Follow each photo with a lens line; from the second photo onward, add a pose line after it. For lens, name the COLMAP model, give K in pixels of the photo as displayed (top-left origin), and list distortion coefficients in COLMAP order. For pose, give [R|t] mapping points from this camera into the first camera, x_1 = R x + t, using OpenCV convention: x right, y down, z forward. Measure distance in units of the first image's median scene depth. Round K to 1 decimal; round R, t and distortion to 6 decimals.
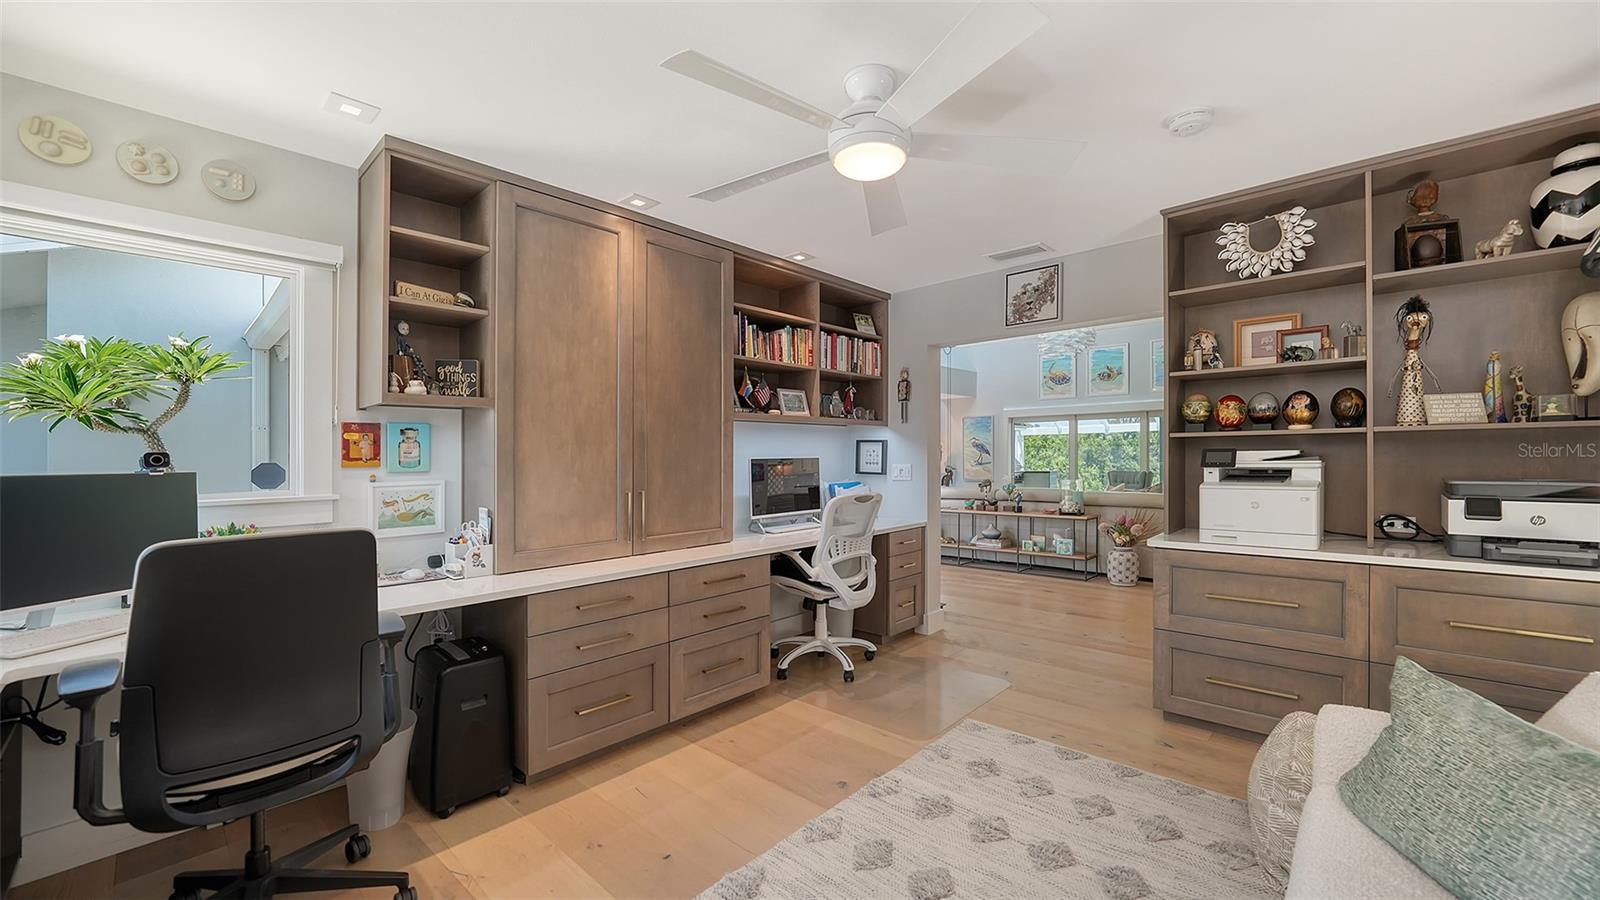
lens RADIAL K [[626.9, 0, 805.2], [0, 626.9, 453.9], [0, 0, 1]] dist [-0.000326, -0.000021]
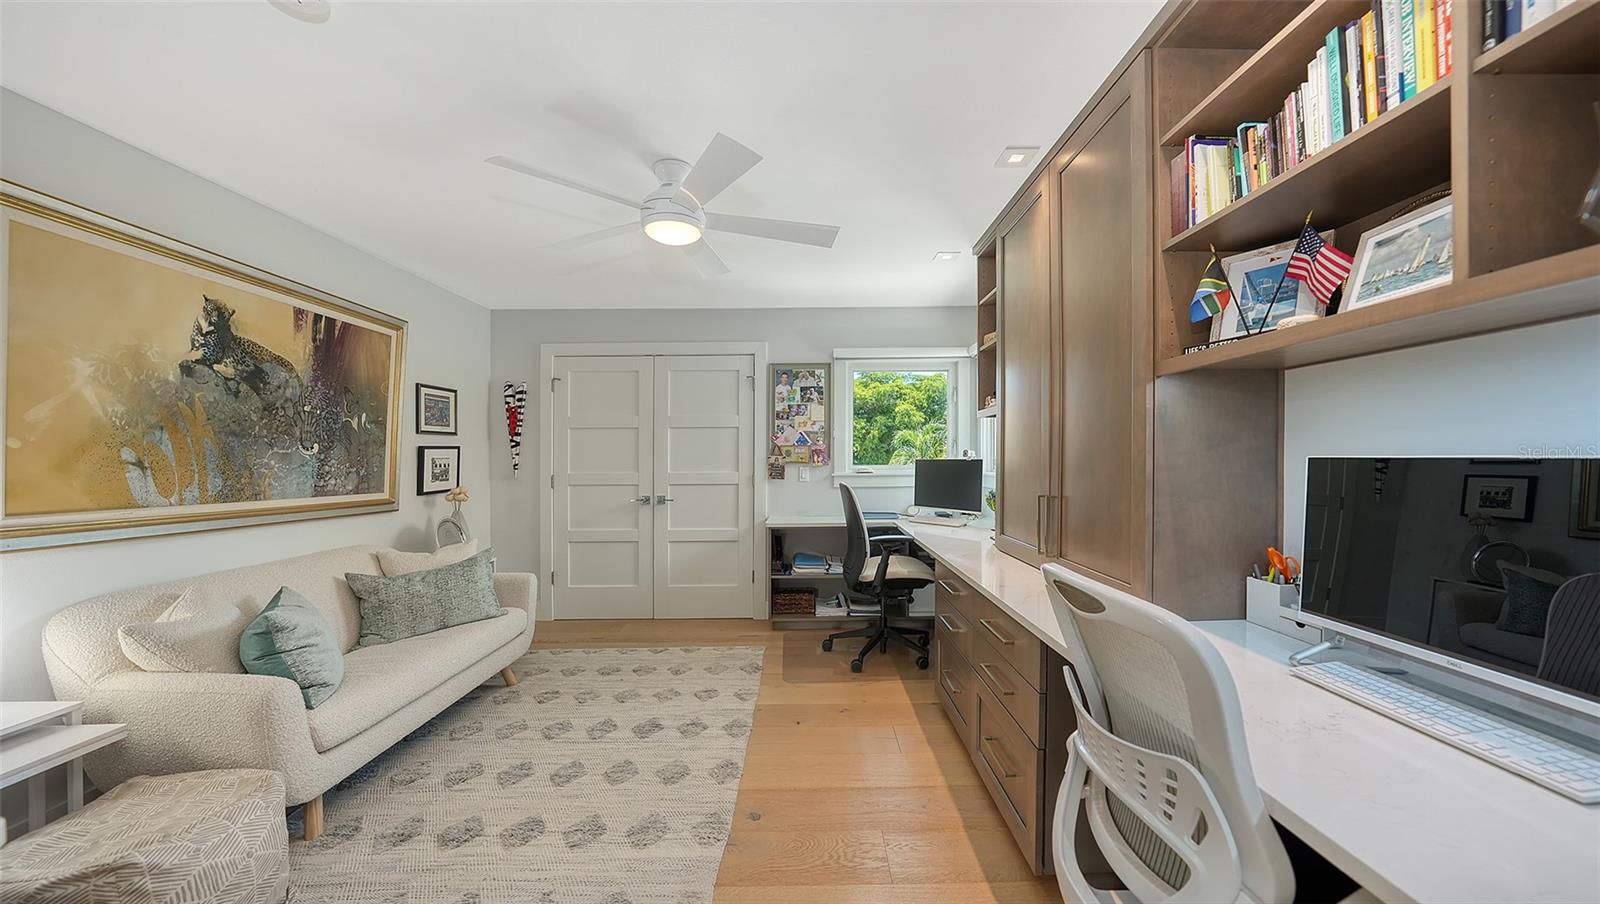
lens RADIAL K [[557.7, 0, 807.5], [0, 557.7, 451.1], [0, 0, 1]] dist [-0.017554, -0.000141]
pose [[-0.732019, -0.007651, -0.681241, 0.364075], [-0.008084, 0.999964, -0.002544, 0.008090], [0.681236, 0.003645, -0.732055, 1.084937]]
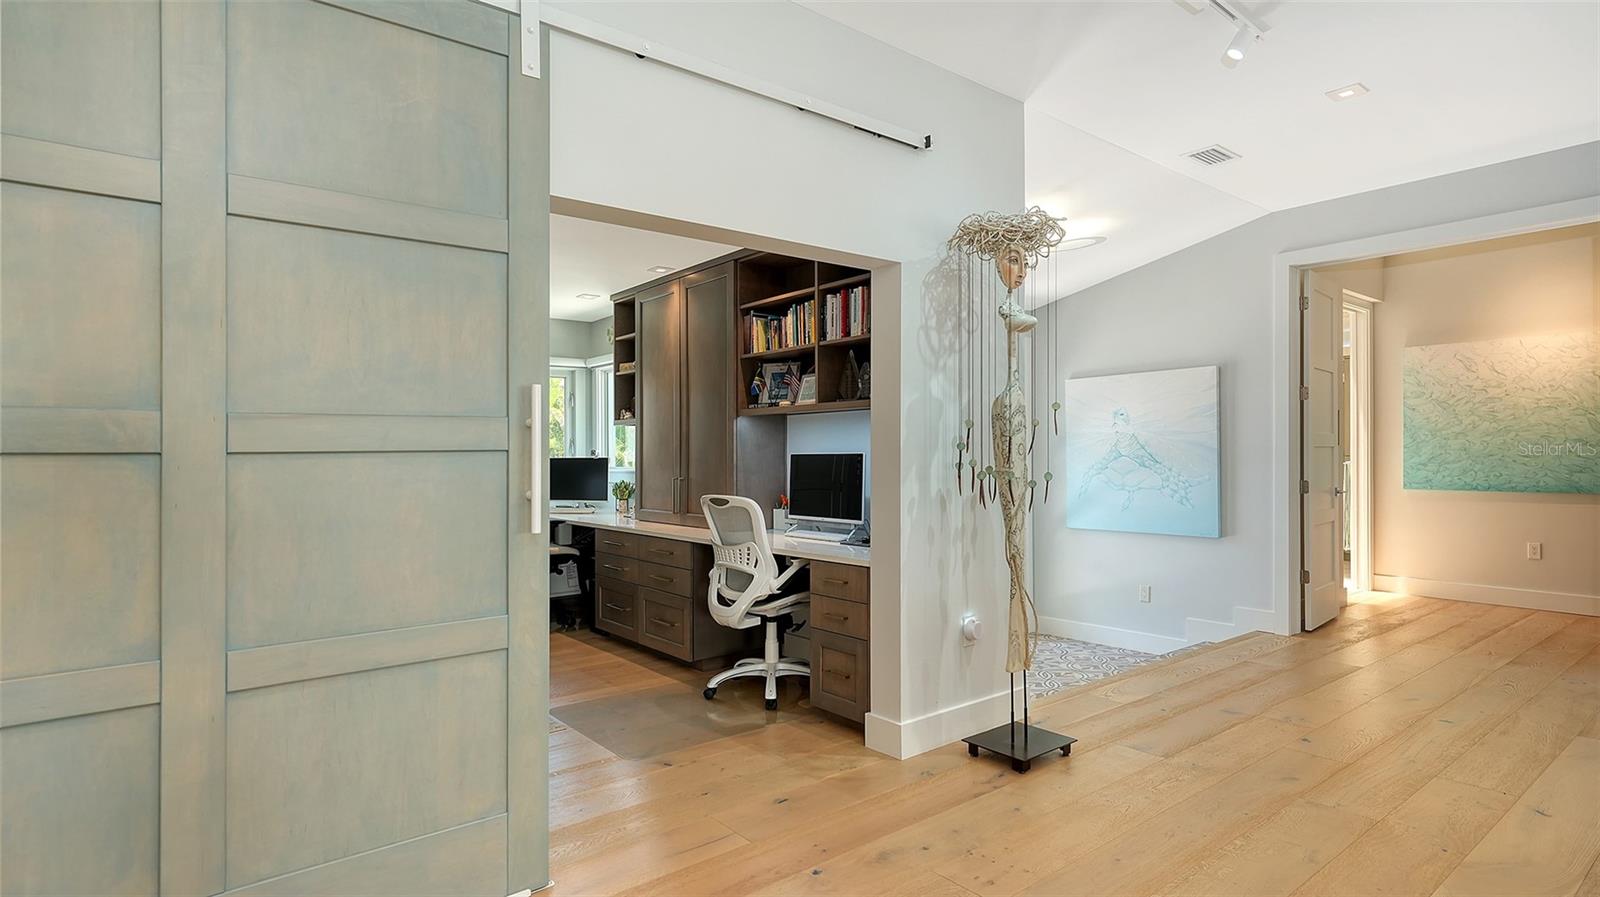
lens RADIAL K [[829.0, 0, 800.9], [0, 829.0, 449.1], [0, 0, 1]] dist [0.007867, 0.000260]
pose [[-0.149549, -0.002826, -0.988750, 1.191785], [-0.000279, 0.999996, -0.002816, 0.003735], [0.988754, -0.000146, -0.149550, 1.258365]]
